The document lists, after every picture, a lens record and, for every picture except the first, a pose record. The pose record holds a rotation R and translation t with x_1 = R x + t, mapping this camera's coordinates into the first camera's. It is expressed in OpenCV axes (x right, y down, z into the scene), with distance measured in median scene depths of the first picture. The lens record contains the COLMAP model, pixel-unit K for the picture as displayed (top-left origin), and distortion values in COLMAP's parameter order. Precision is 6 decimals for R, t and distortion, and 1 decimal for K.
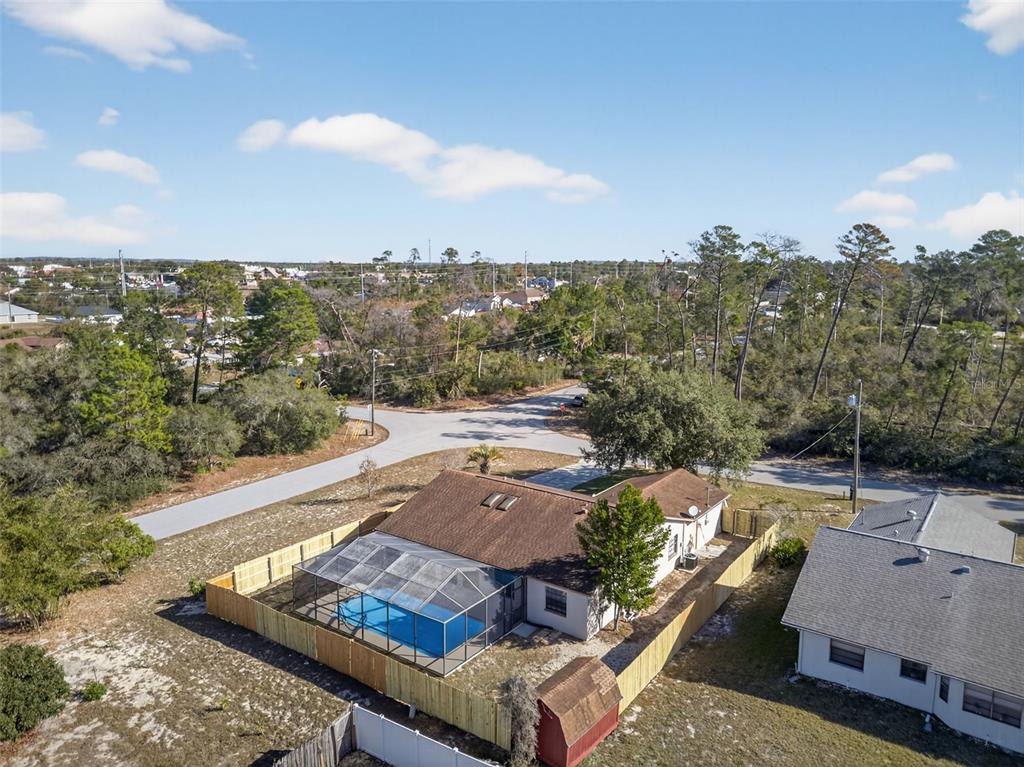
lens RADIAL K [[719.6, 0, 511.2], [0, 719.6, 382.2], [0, 0, 1]] dist [0.065717, -0.053199]
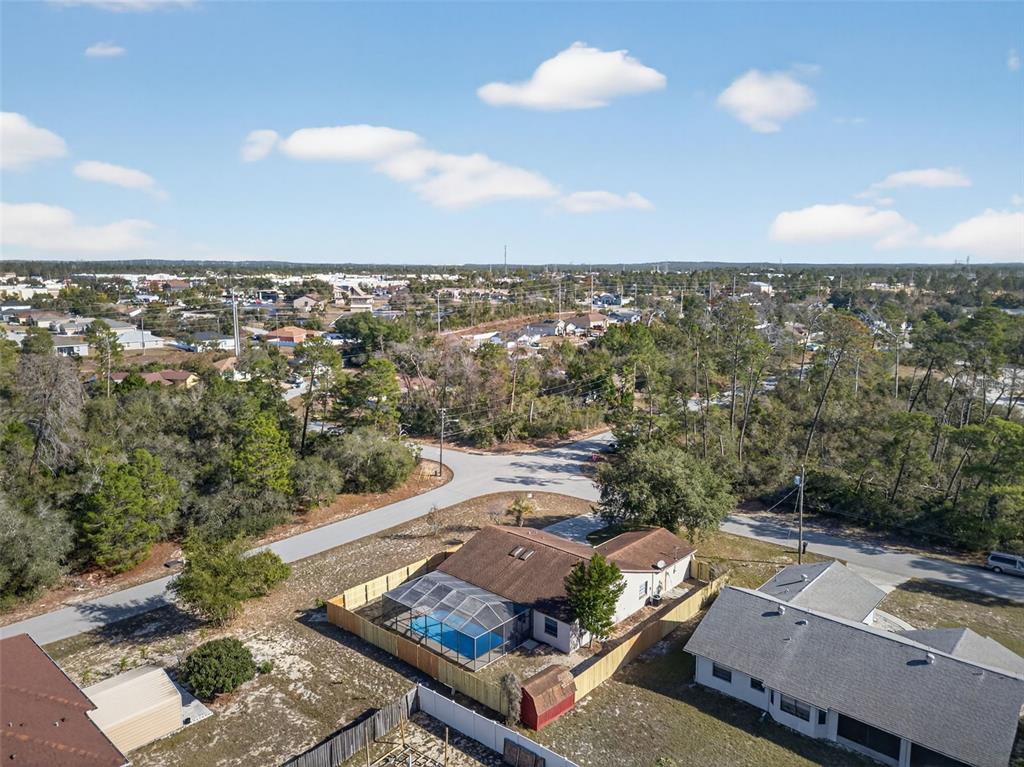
lens RADIAL K [[719.6, 0, 510.5], [0, 719.6, 382.2], [0, 0, 1]] dist [0.065717, -0.053199]
pose [[0.994470, 0.016155, -0.103771, 0.099195], [-0.016093, 0.999869, 0.001427, -0.165612], [0.103781, 0.000251, 0.994600, -0.409291]]
